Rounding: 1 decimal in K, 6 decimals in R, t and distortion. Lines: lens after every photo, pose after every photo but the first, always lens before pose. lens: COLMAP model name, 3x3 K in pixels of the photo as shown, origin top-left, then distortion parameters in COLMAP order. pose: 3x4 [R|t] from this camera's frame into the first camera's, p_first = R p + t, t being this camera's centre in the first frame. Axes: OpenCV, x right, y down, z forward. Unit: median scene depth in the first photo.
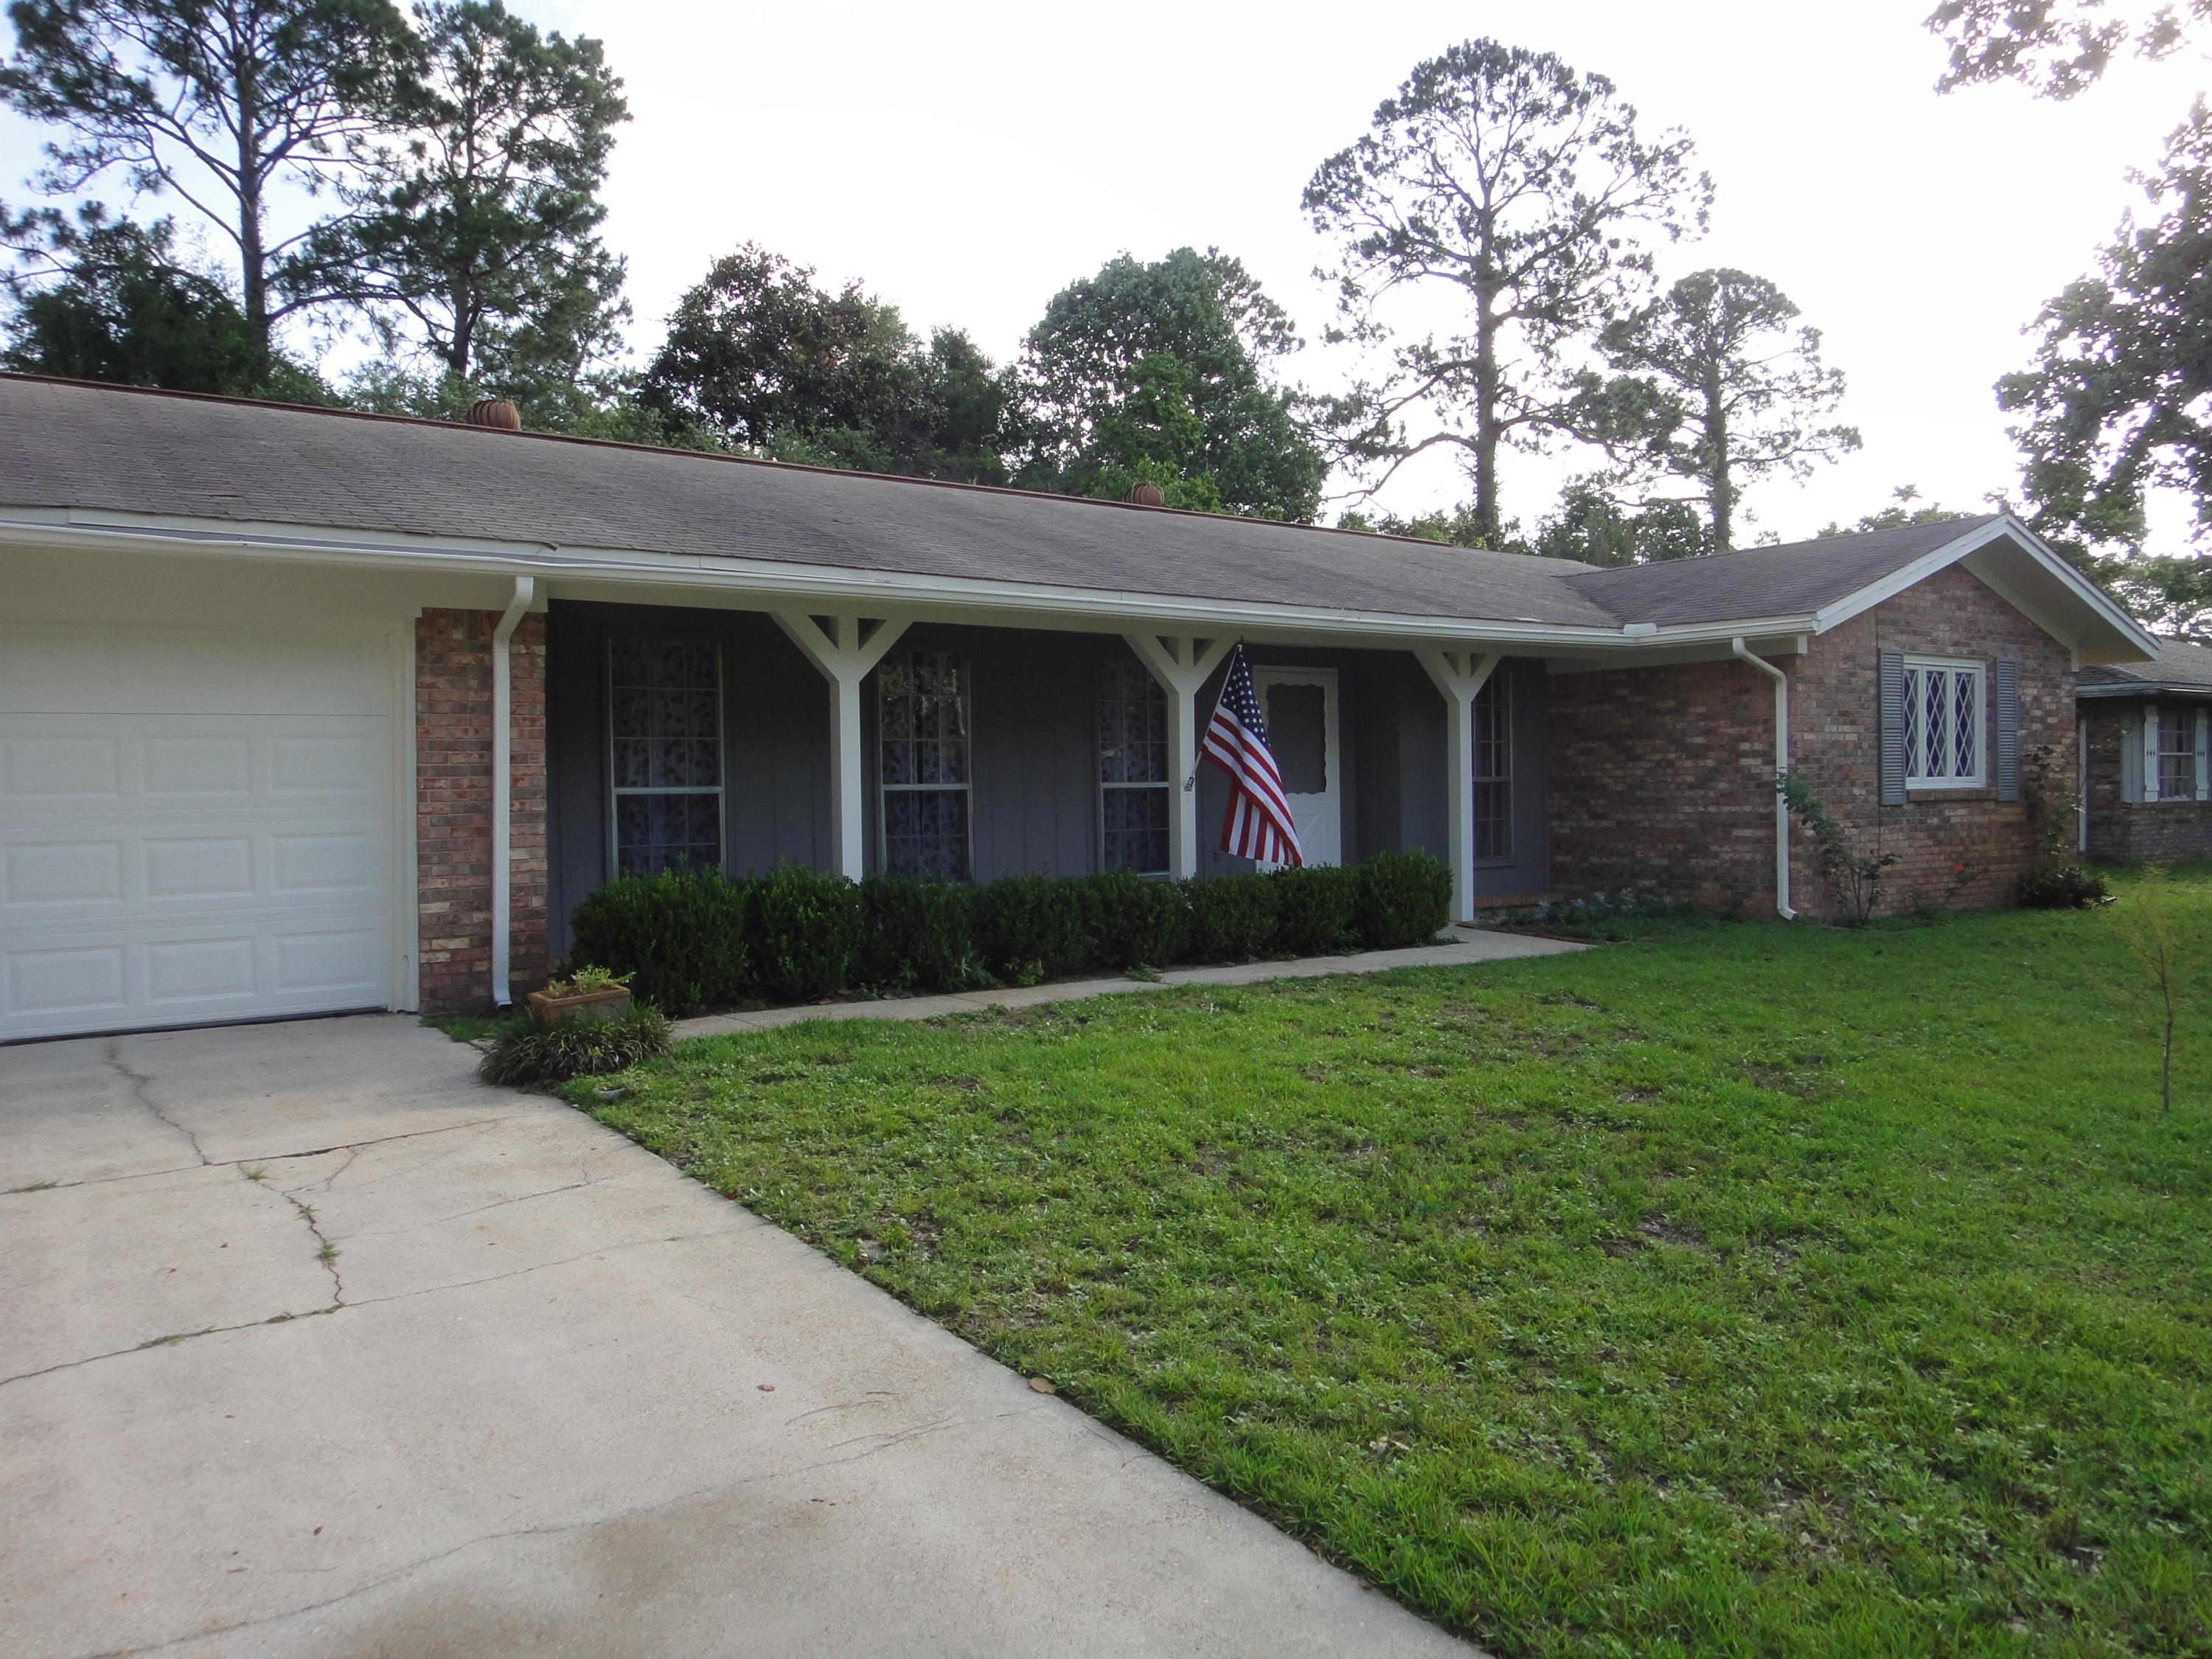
lens RADIAL K [[1594.9, 0, 1106.0], [0, 1594.9, 829.5], [0, 0, 1]] dist [0.002856, -0.039980]
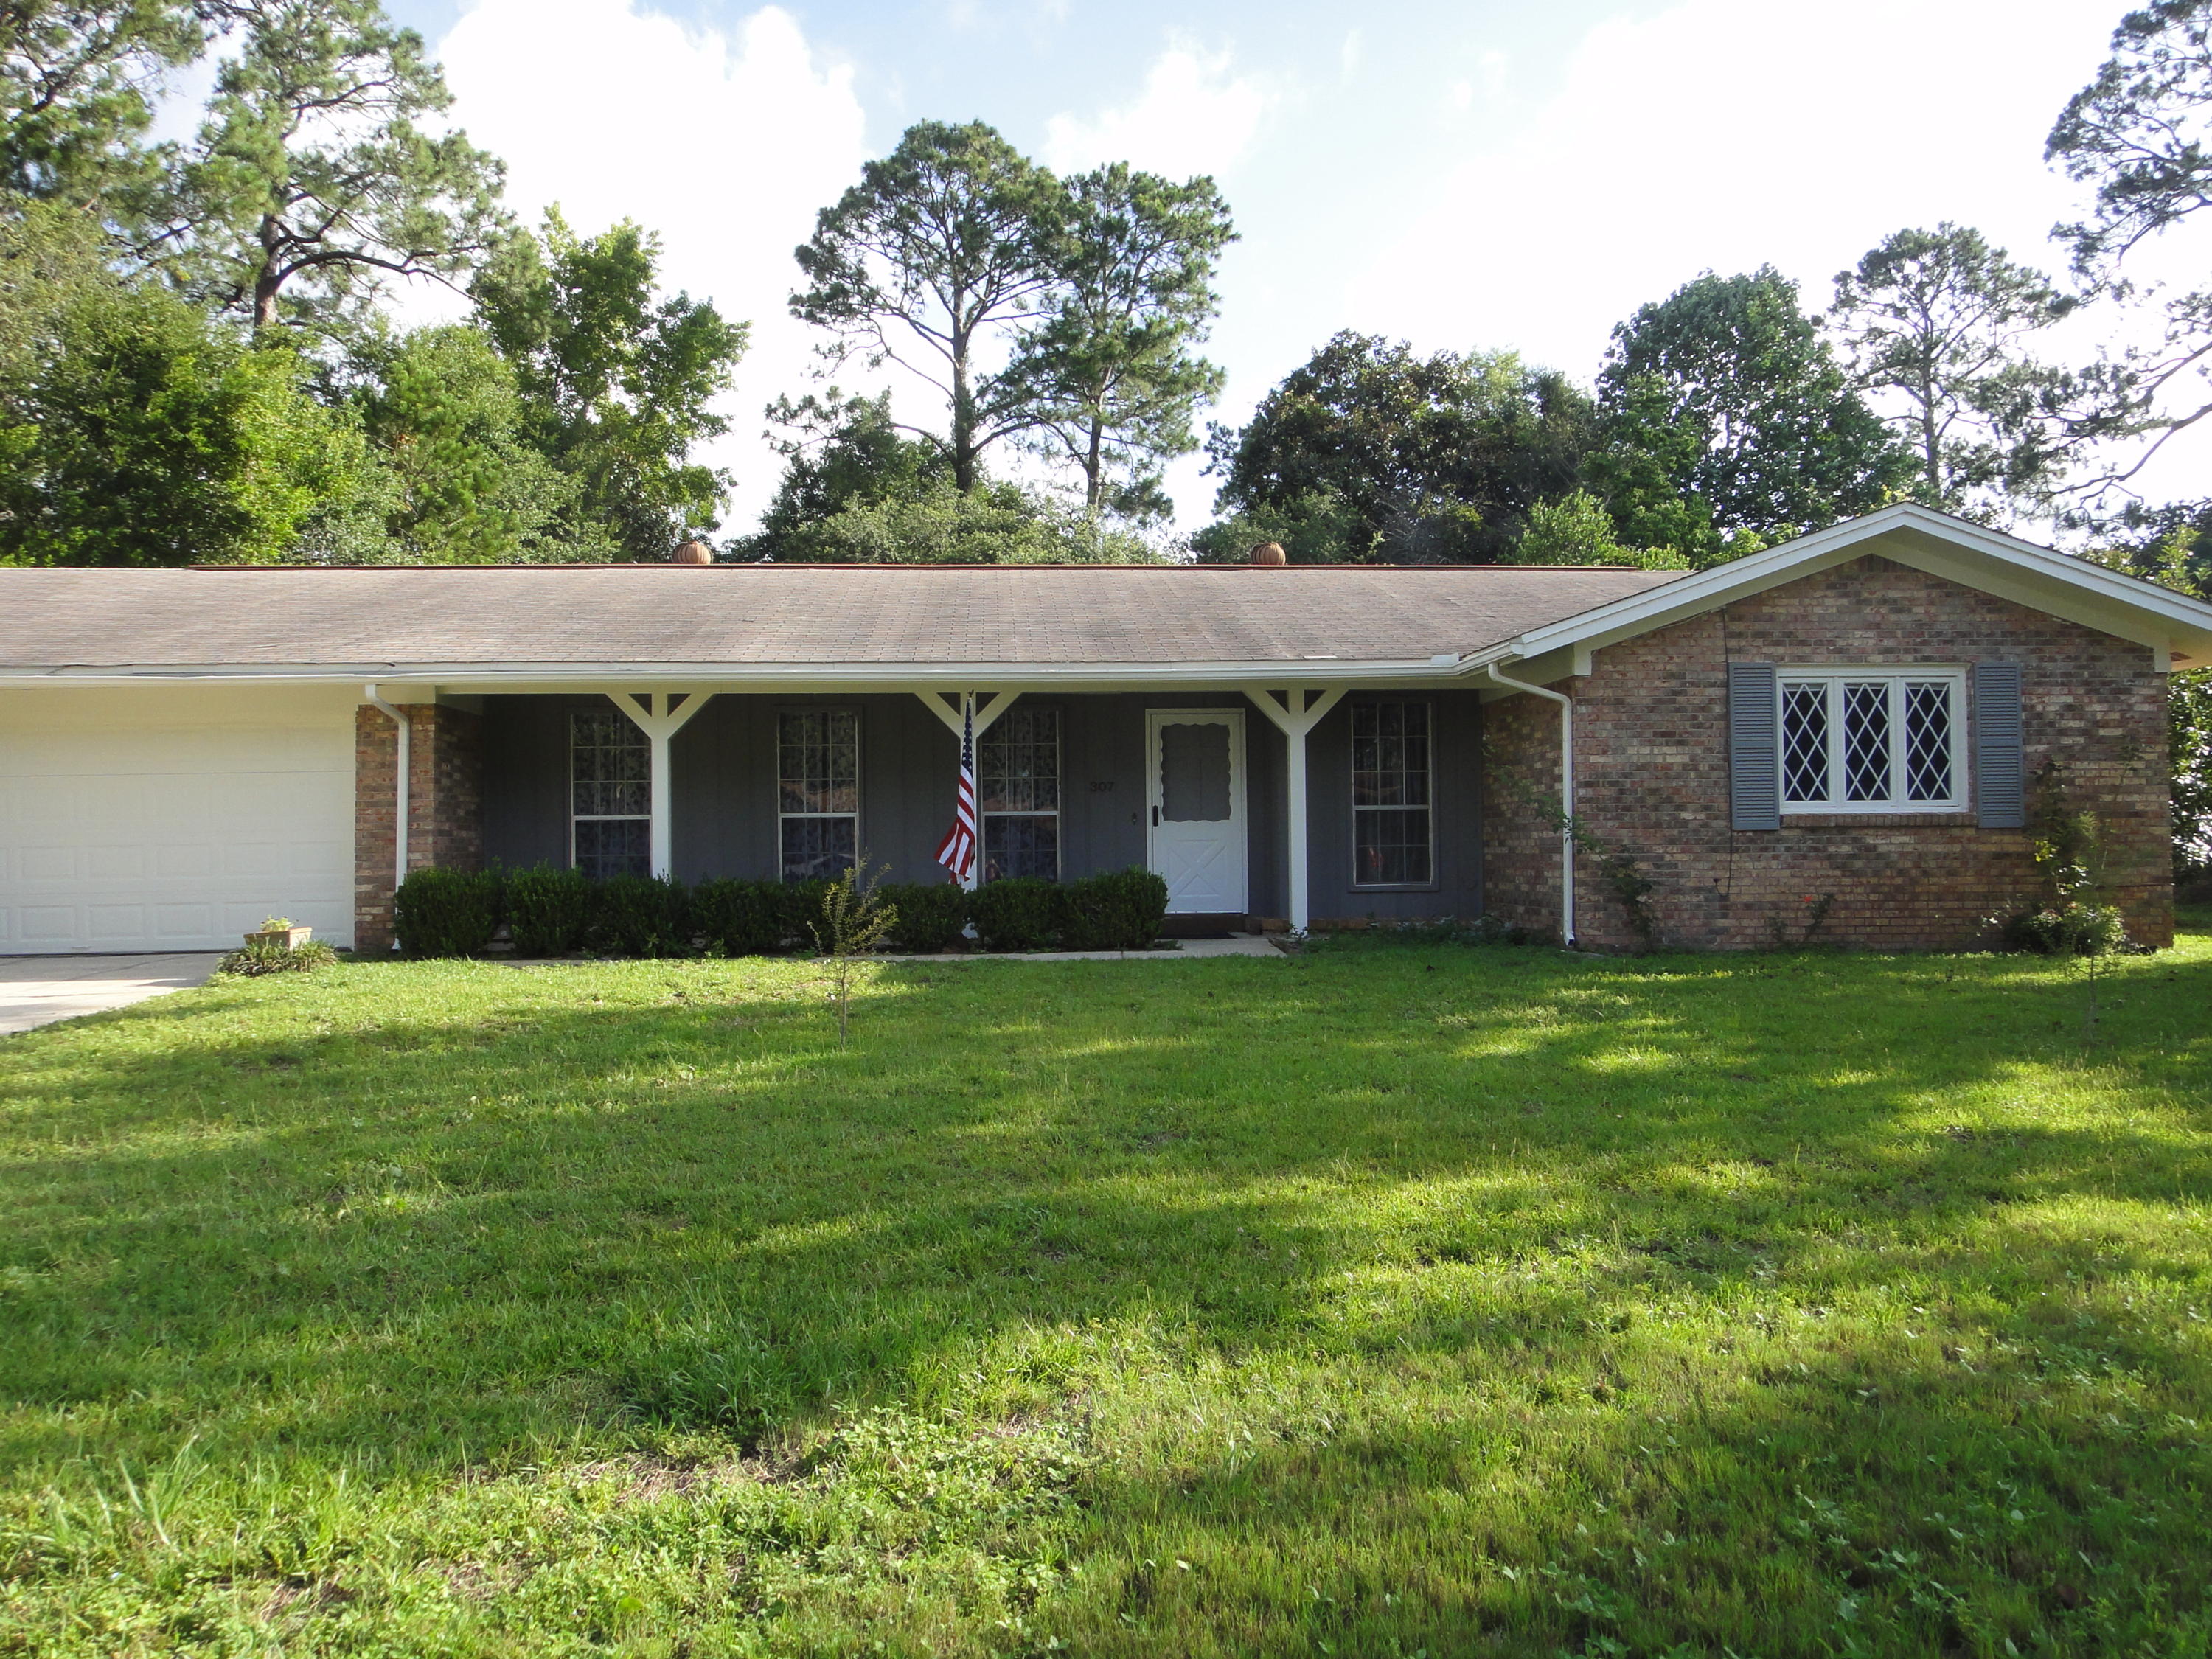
lens RADIAL K [[1578.1, 0, 1106.0], [0, 1578.1, 829.5], [0, 0, 1]] dist [0.024328, -0.008243]
pose [[0.845290, -0.001382, -0.534306, 0.646837], [-0.013517, 0.999621, -0.023970, 0.010884], [0.534137, 0.027484, 0.844951, 0.018155]]
